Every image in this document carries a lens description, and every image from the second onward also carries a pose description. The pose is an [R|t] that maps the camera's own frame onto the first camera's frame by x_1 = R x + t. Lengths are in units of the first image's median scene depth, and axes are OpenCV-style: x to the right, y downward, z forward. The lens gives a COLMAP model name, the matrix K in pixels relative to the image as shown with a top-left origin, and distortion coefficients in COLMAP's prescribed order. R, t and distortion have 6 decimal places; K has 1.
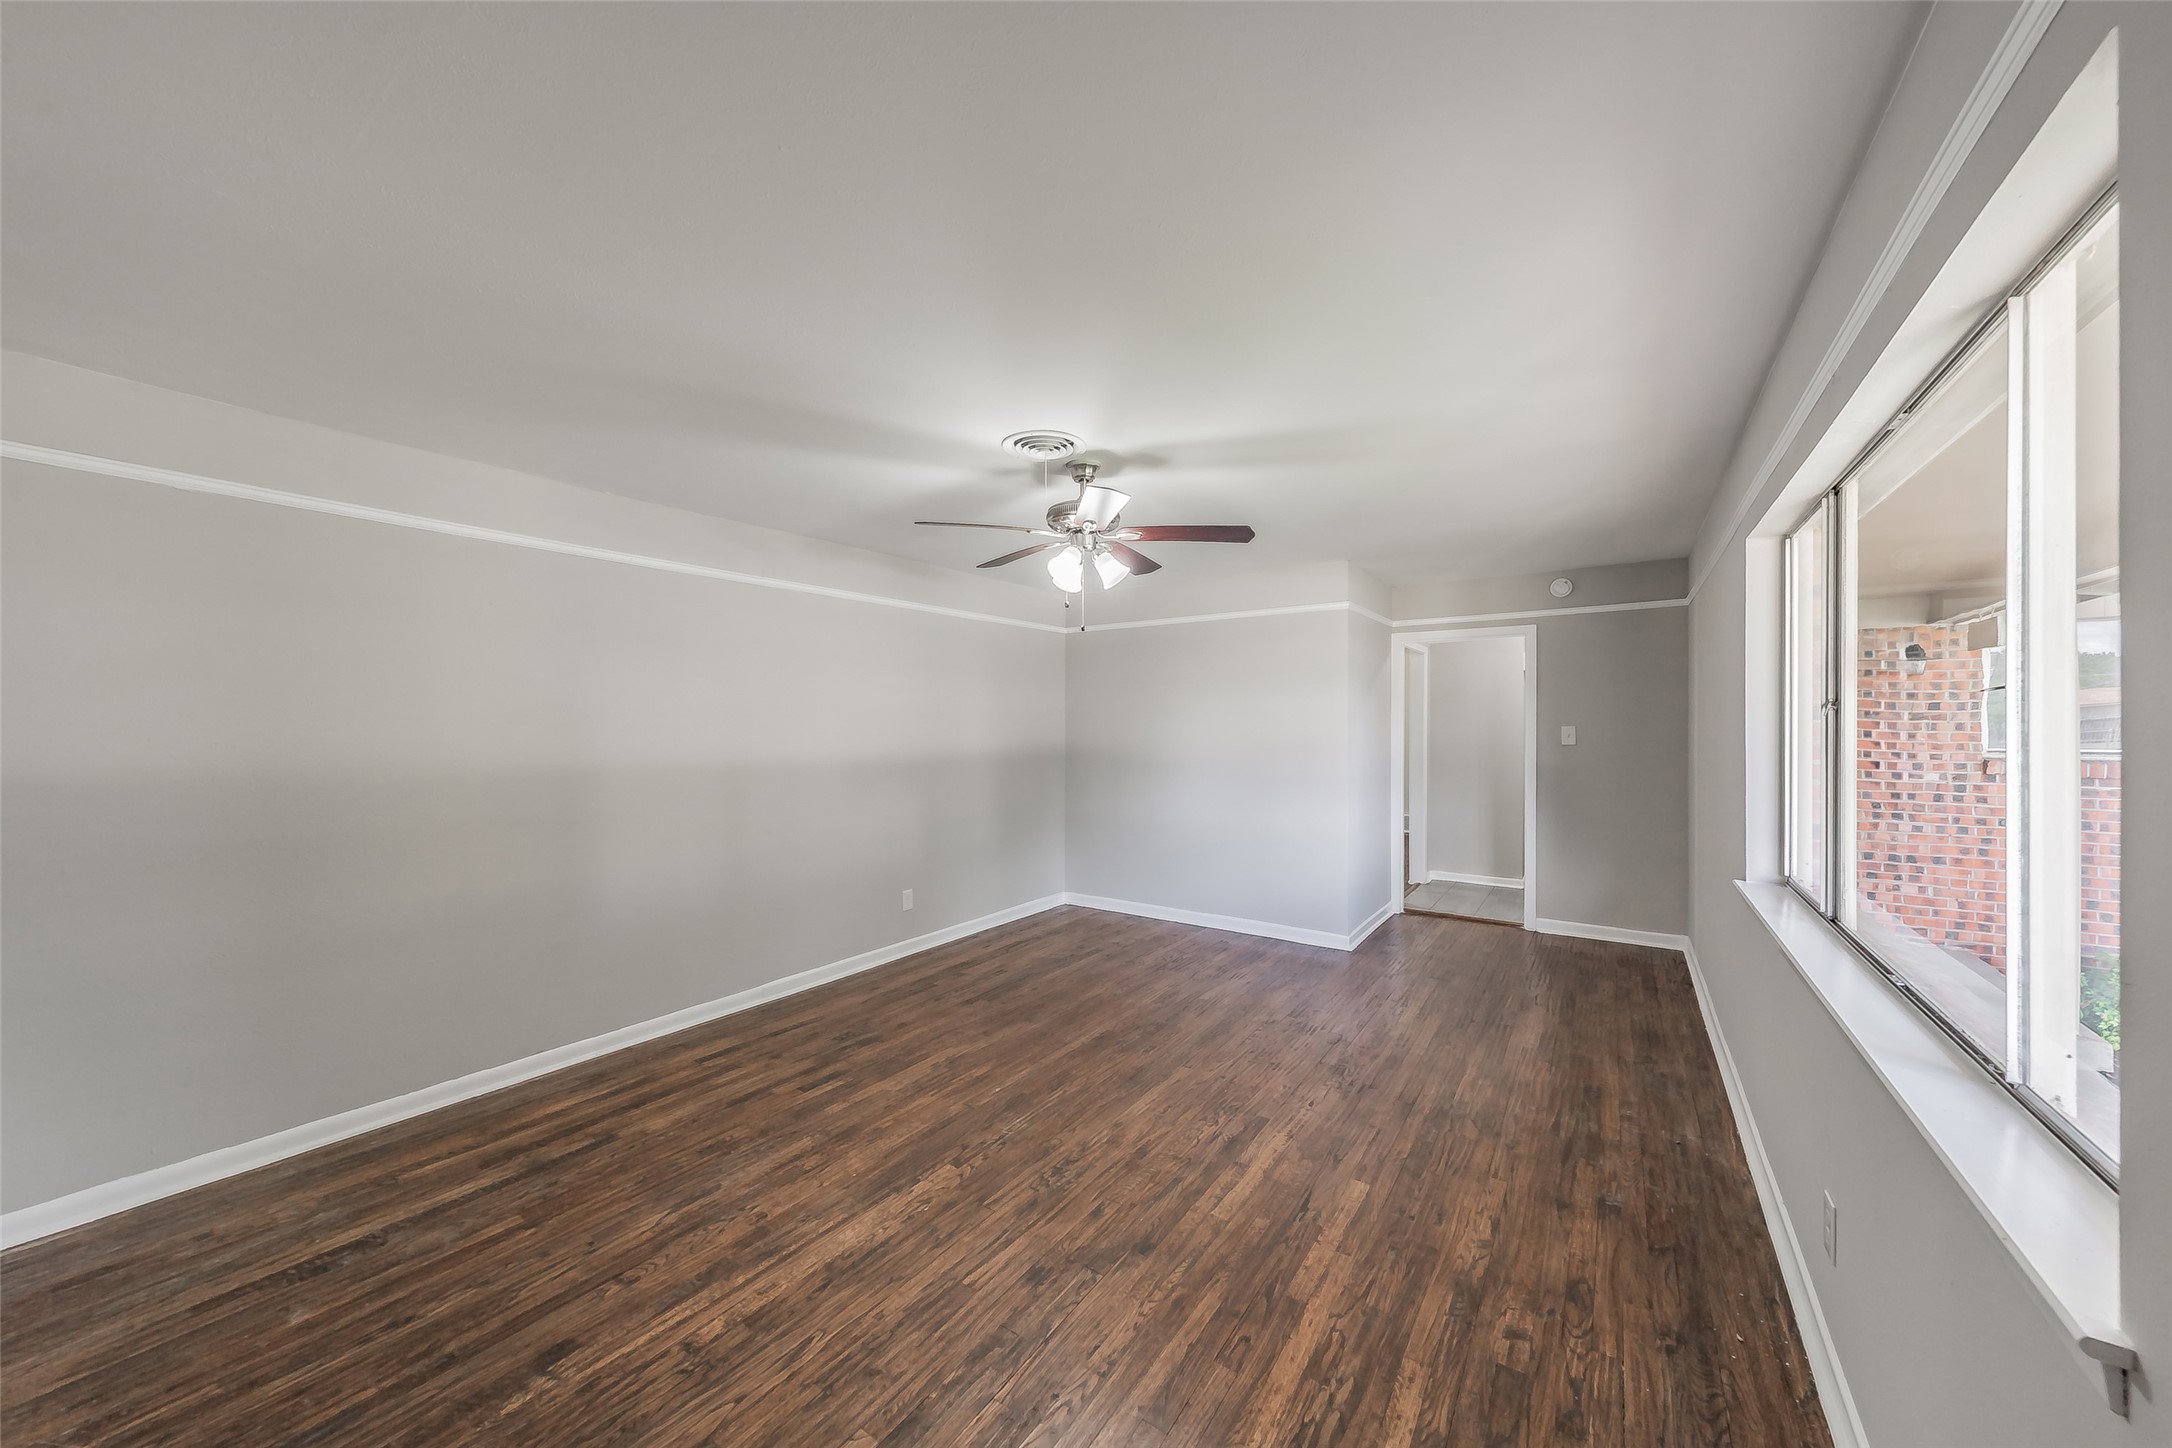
lens RADIAL K [[763.9, 0, 1076.8], [0, 763.9, 725.6], [0, 0, 1]] dist [0.004190, -0.001309]
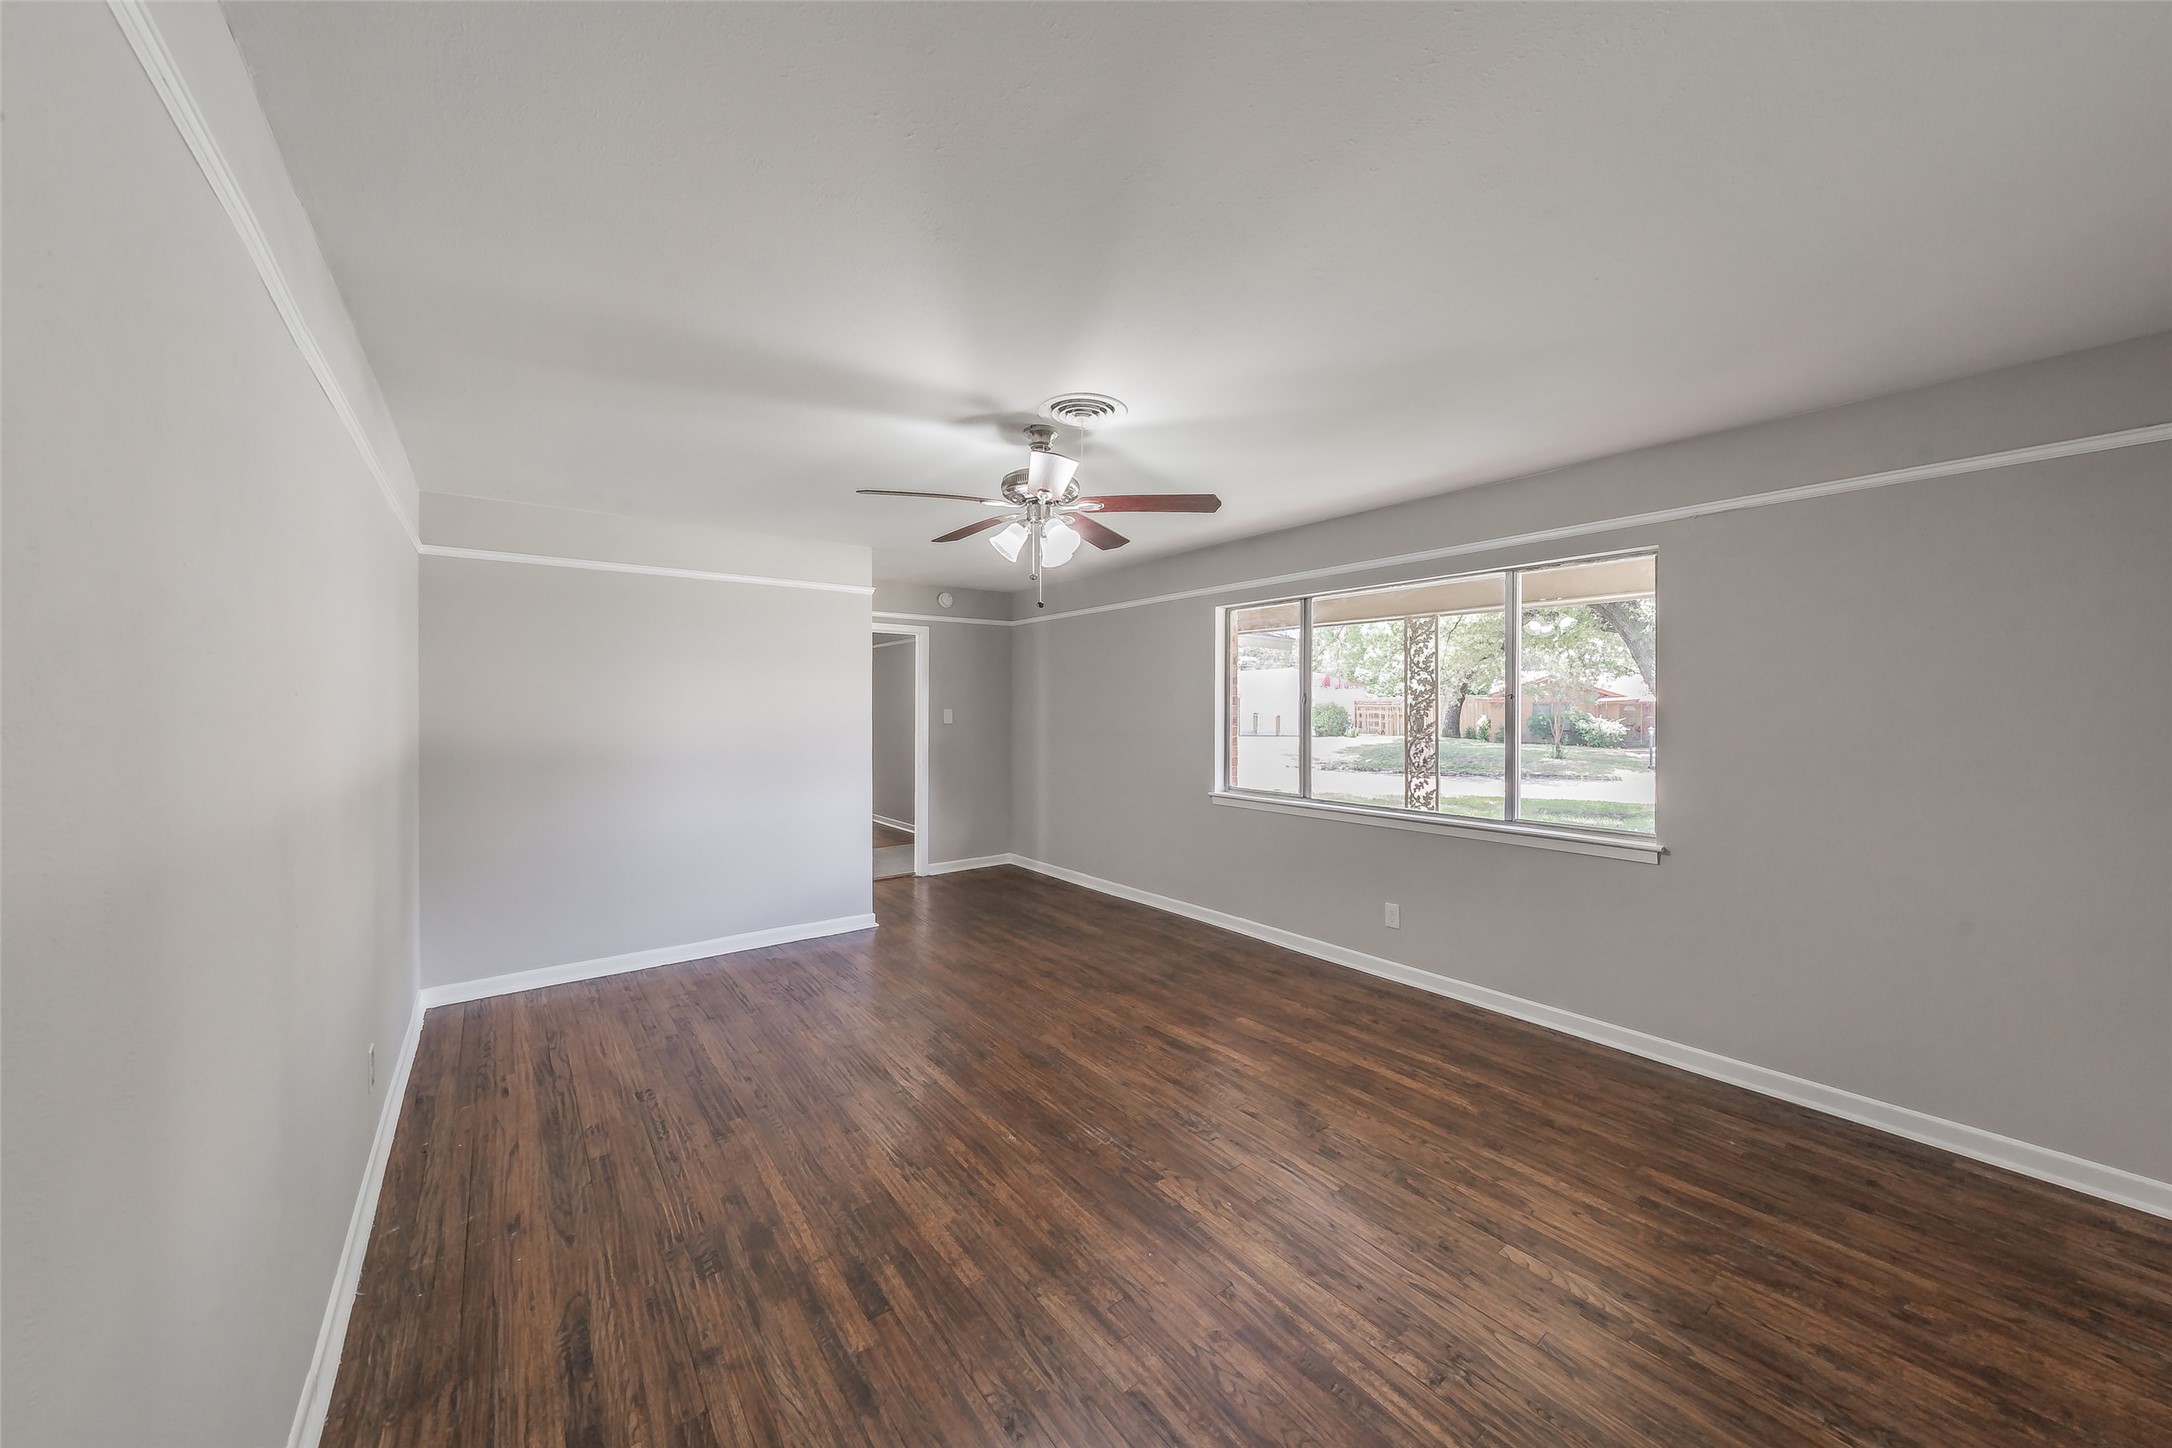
lens RADIAL K [[763.9, 0, 1109.4], [0, 763.9, 713.5], [0, 0, 1]] dist [0.004190, -0.001309]
pose [[0.284497, -0.005920, 0.958659, -0.967368], [0.001009, 0.999982, 0.005876, 0.002074], [-0.958676, -0.000705, 0.284498, 0.720066]]
